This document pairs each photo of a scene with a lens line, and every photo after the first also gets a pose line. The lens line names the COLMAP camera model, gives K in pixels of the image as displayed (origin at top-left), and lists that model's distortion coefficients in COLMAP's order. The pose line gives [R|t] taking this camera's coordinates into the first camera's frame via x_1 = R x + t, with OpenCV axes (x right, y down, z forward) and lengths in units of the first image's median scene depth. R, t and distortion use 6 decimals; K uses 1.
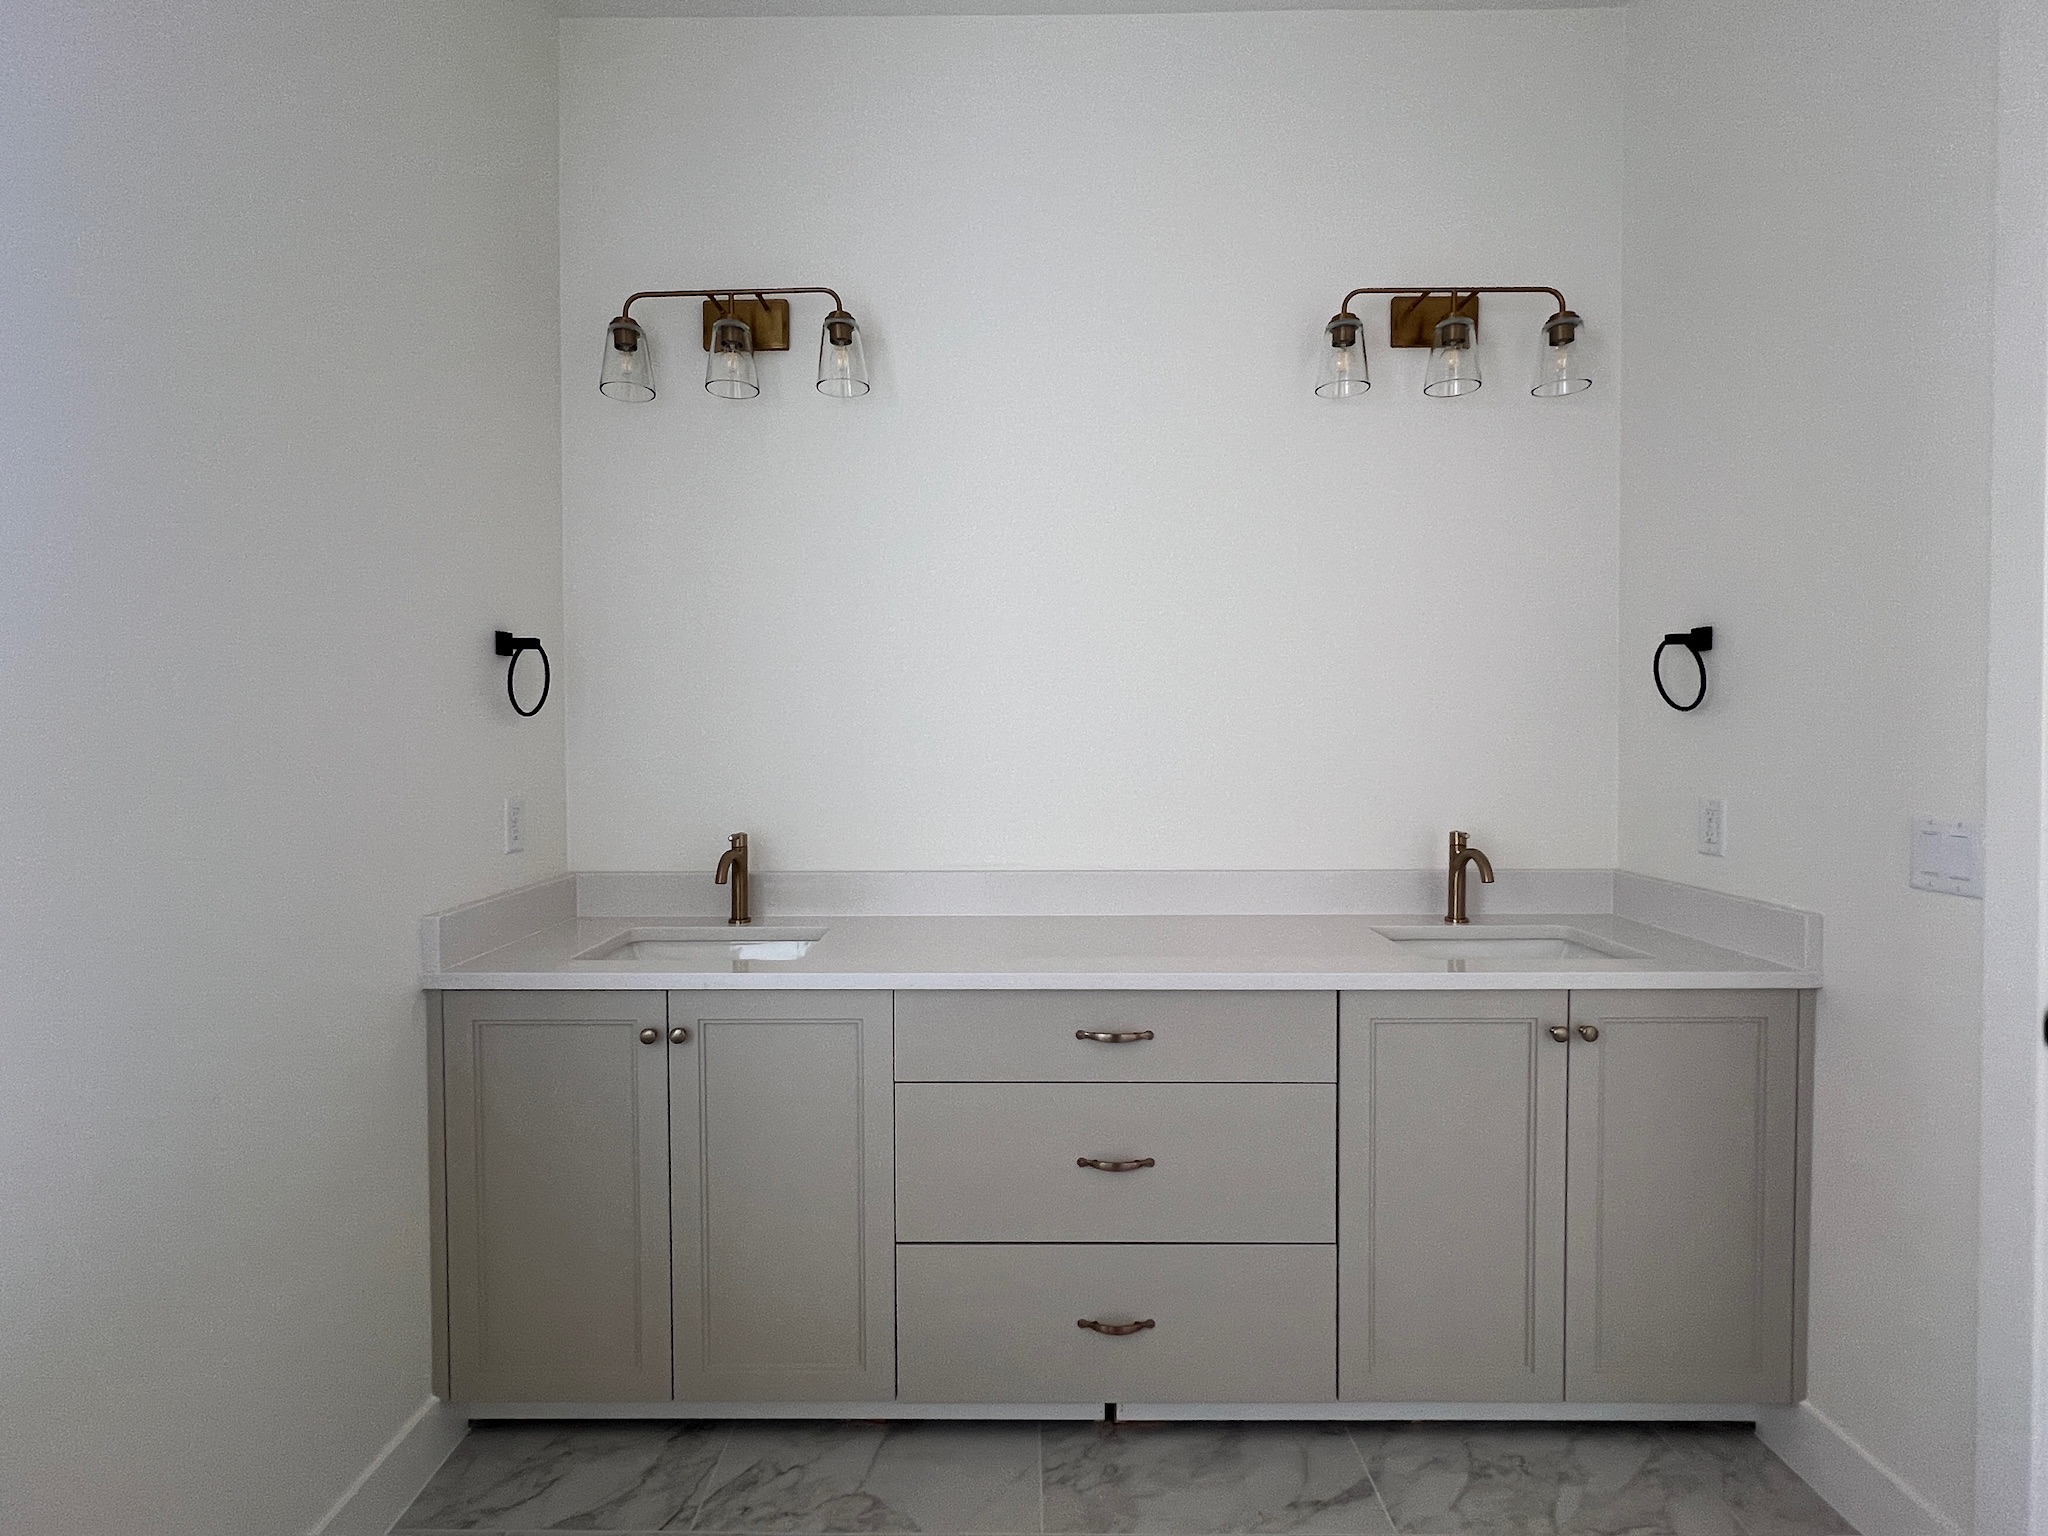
lens RADIAL K [[953.9, 0, 1030.6], [0, 953.9, 779.1], [0, 0, 1]] dist [-0.002352, -0.001322]
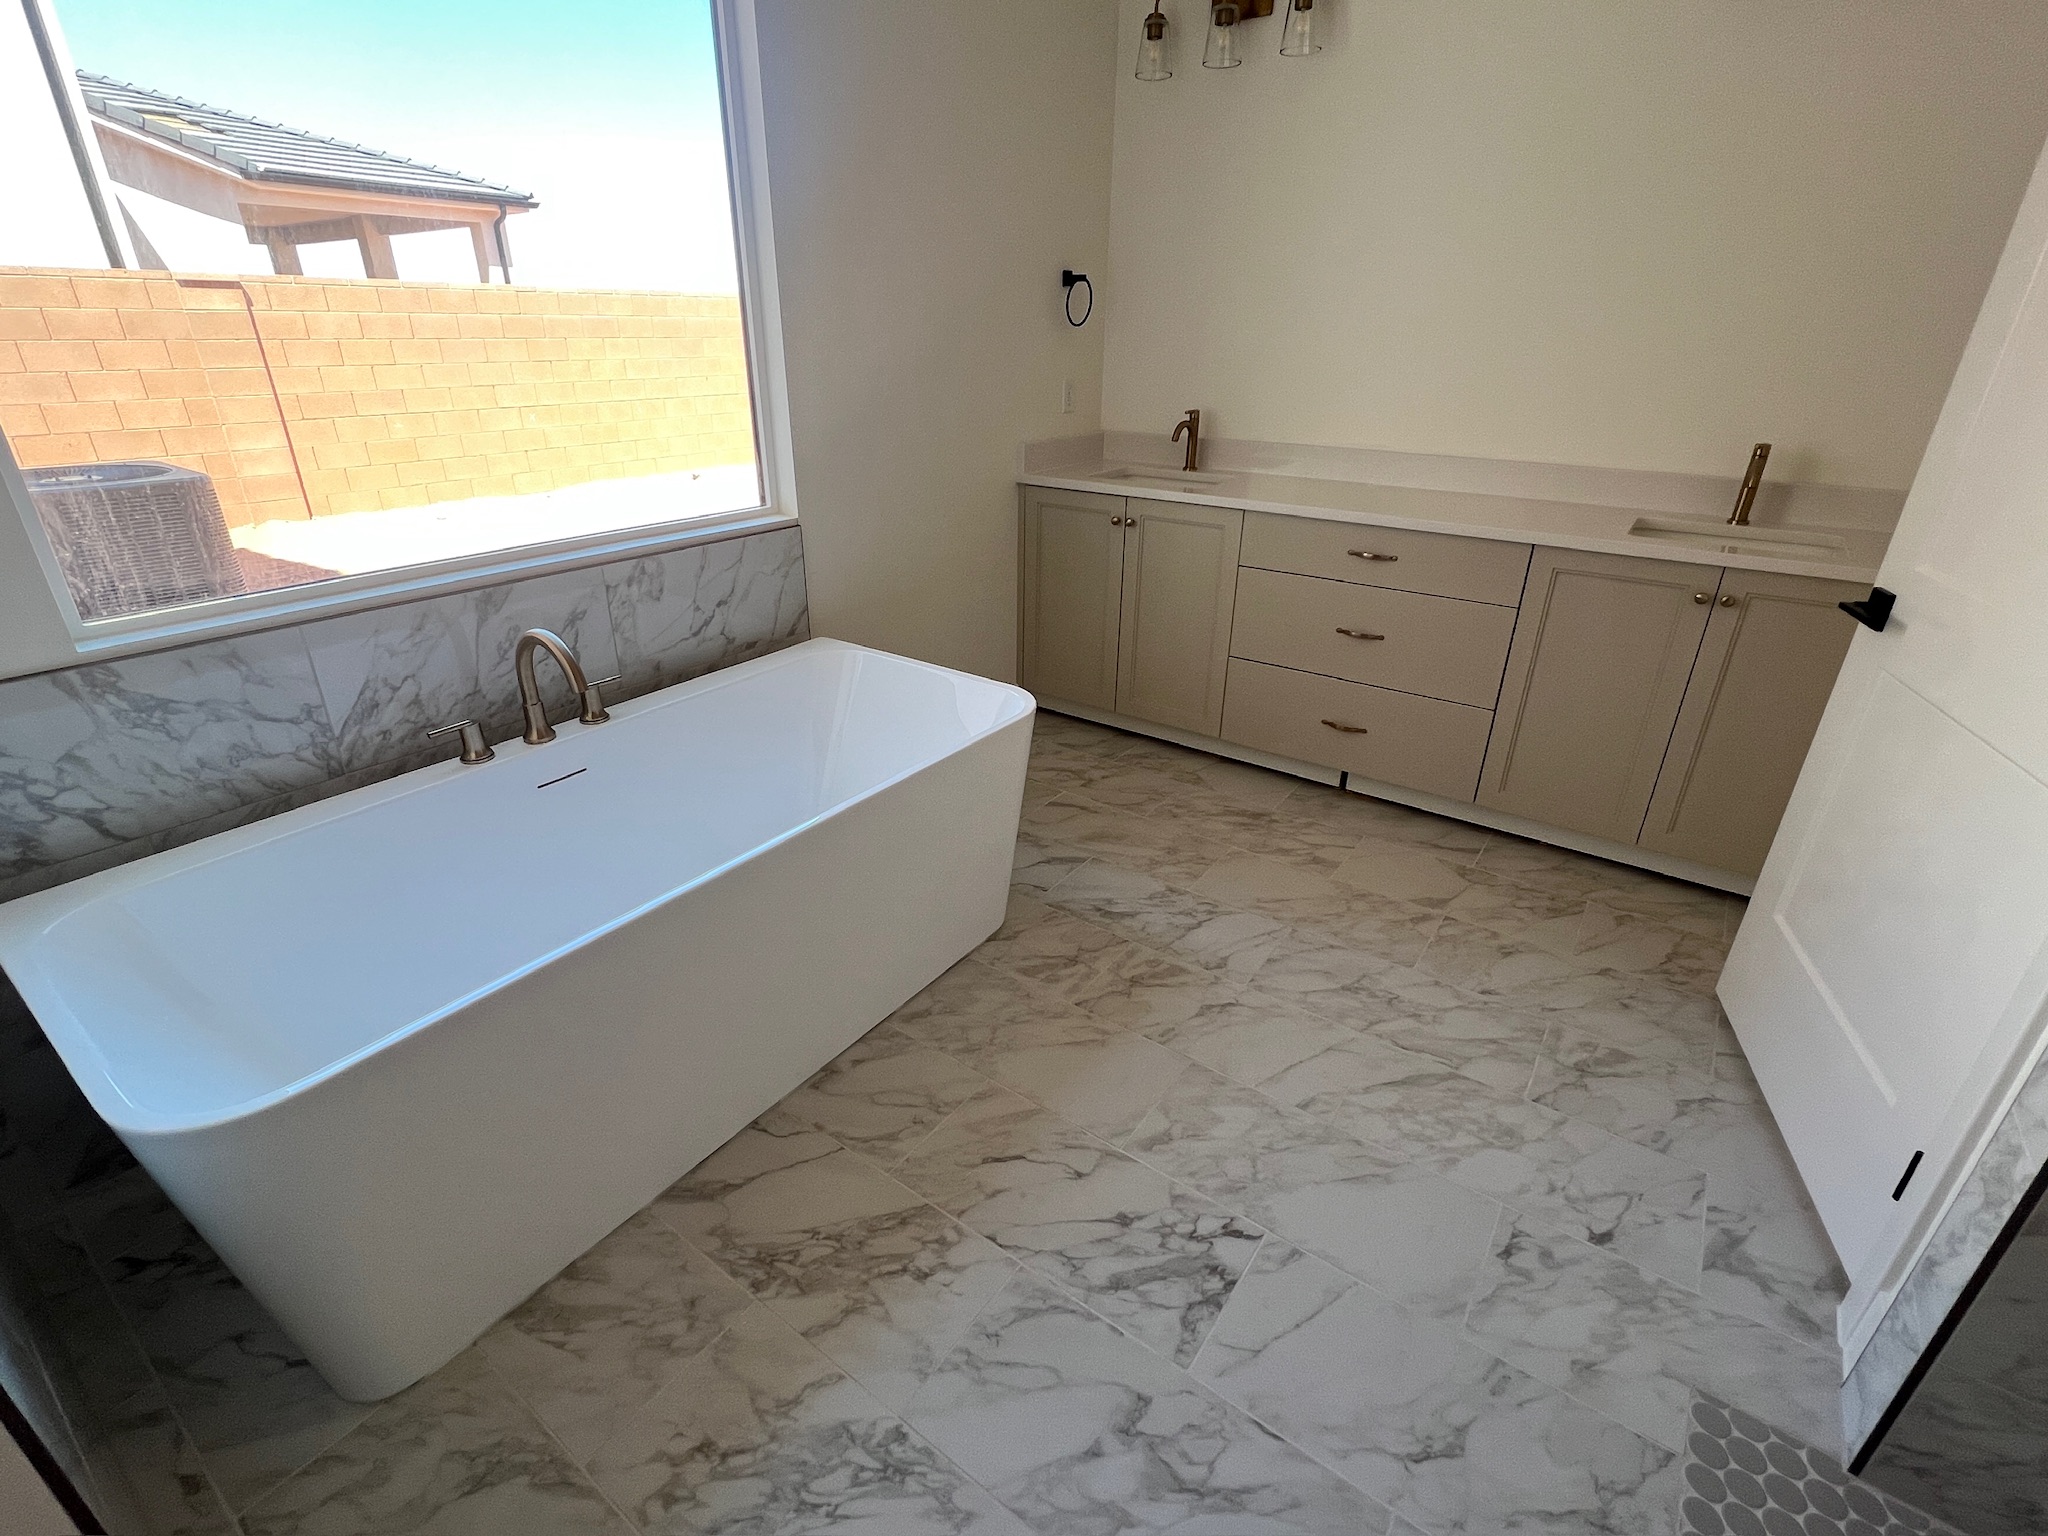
lens RADIAL K [[953.9, 0, 1016.9], [0, 953.9, 762.5], [0, 0, 1]] dist [-0.002352, -0.001322]
pose [[0.816656, 0.249514, -0.520399, 0.508796], [-0.028504, 0.918048, 0.395443, -0.025176], [0.576420, -0.308107, 0.756842, -0.638263]]
